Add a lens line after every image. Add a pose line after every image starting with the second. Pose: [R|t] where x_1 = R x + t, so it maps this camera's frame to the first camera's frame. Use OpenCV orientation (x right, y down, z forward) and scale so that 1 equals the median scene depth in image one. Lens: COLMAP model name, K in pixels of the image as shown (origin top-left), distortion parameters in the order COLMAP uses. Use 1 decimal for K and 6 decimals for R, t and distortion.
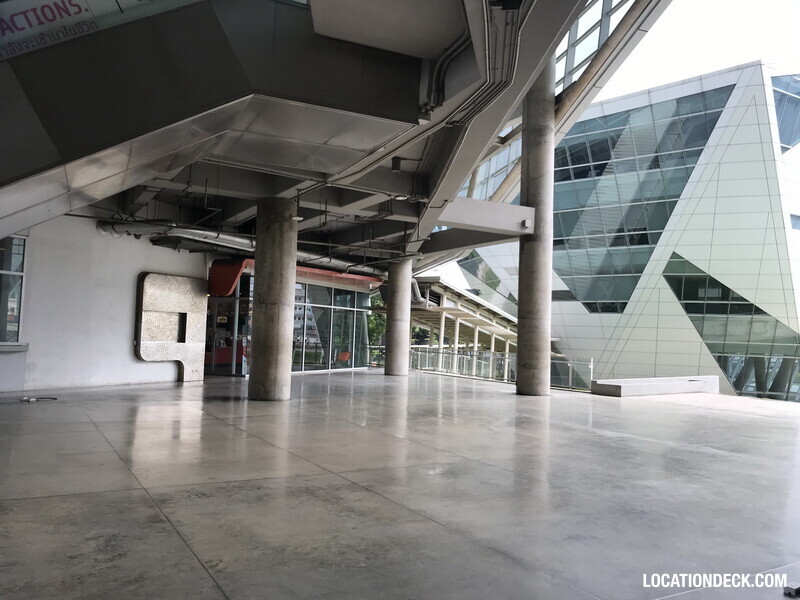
lens RADIAL K [[656.0, 0, 395.6], [0, 656.0, 301.8], [0, 0, 1]] dist [0.040922, -0.053191]
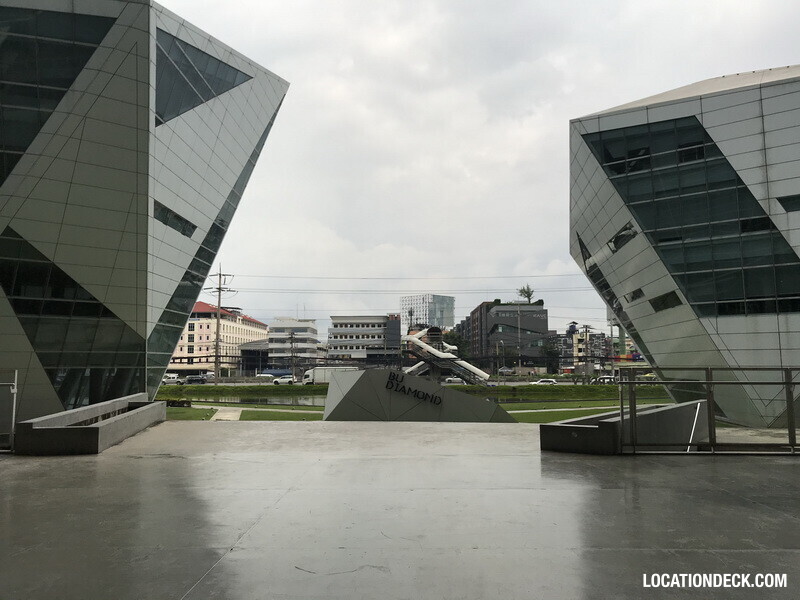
lens RADIAL K [[656.0, 0, 398.2], [0, 656.0, 296.1], [0, 0, 1]] dist [0.040922, -0.053191]
pose [[0.512959, 0.051278, 0.856880, 0.037175], [-0.023011, 0.998677, -0.045989, 0.035562], [-0.858105, 0.003872, 0.513460, 0.394345]]
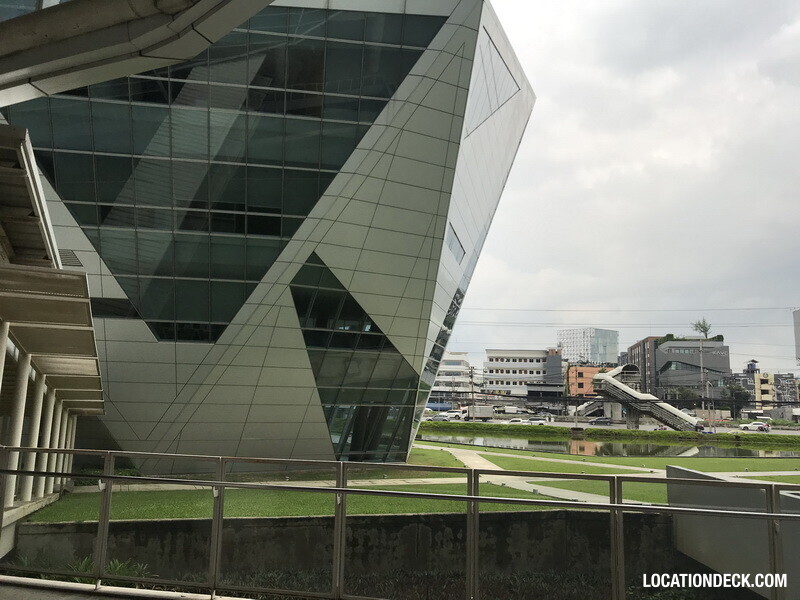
lens RADIAL K [[656.0, 0, 397.2], [0, 656.0, 294.2], [0, 0, 1]] dist [0.040922, -0.053191]
pose [[0.664654, 0.095810, 0.740983, -0.013186], [-0.040629, 0.994911, -0.092199, 0.036546], [-0.746045, 0.031175, 0.665165, 0.744606]]
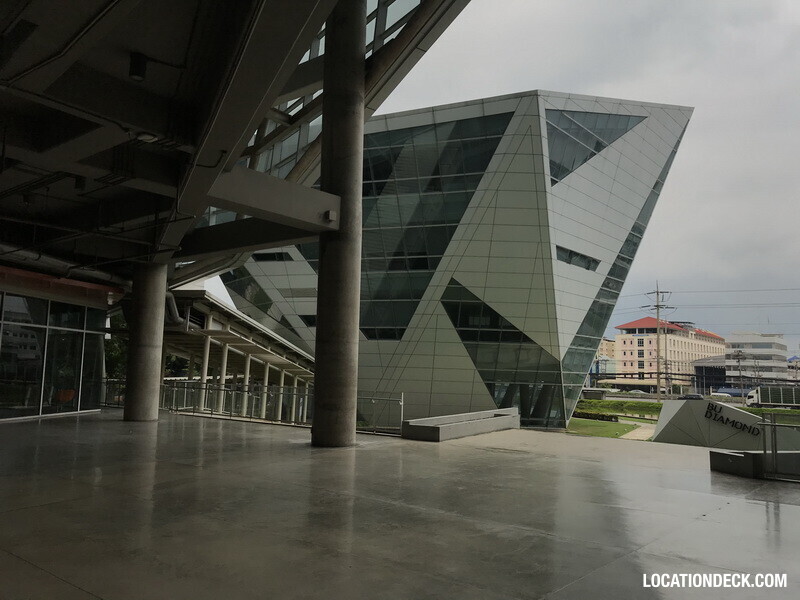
lens RADIAL K [[656.0, 0, 397.2], [0, 656.0, 297.9], [0, 0, 1]] dist [0.040922, -0.053191]
pose [[0.936502, 0.029036, 0.349457, 0.007518], [-0.011864, 0.998619, -0.051182, 0.007817], [-0.350461, 0.043786, 0.935553, 0.175738]]
